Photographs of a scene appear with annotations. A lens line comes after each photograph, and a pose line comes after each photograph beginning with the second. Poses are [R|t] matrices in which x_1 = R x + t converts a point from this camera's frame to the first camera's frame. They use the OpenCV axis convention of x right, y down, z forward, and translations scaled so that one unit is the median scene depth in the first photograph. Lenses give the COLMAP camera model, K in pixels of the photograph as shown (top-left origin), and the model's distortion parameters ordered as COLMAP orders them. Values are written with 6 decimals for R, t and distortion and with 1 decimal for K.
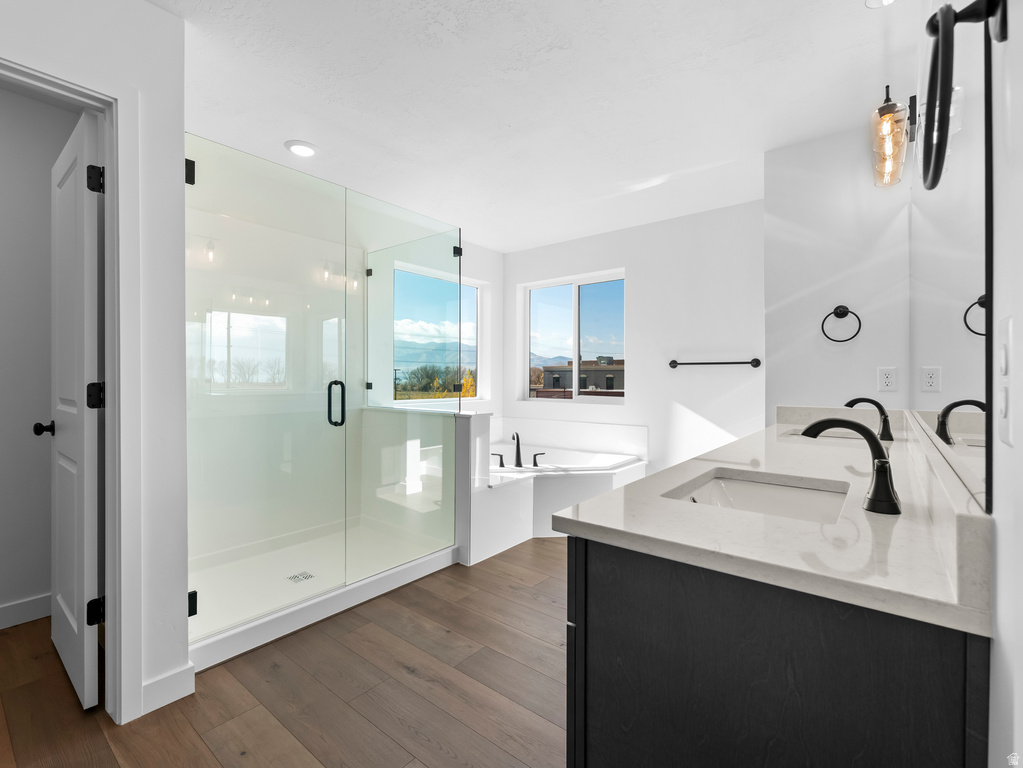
lens RADIAL K [[467.9, 0, 511.5], [0, 467.9, 384.0], [0, 0, 1]] dist [0.002797, 0.001019]
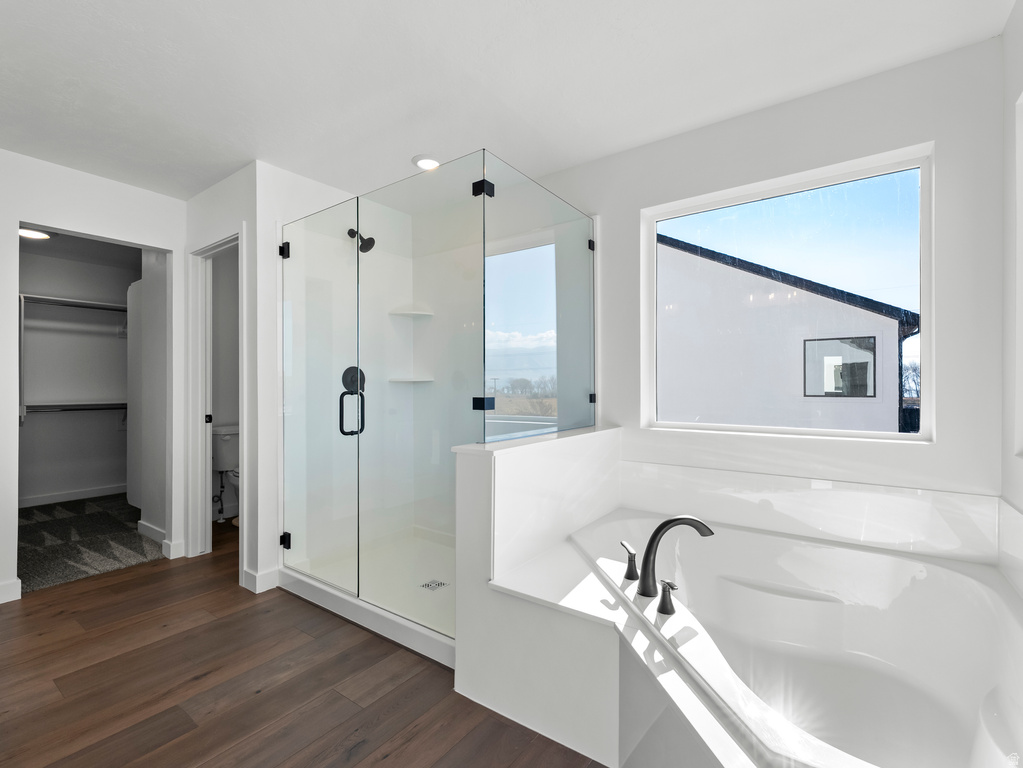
lens RADIAL K [[467.9, 0, 511.5], [0, 467.9, 384.0], [0, 0, 1]] dist [0.002797, 0.001019]
pose [[0.050997, -0.006660, -0.998677, 0.687736], [-0.010446, 0.999920, -0.007201, -0.023996], [0.998644, 0.010799, 0.050923, 1.313540]]
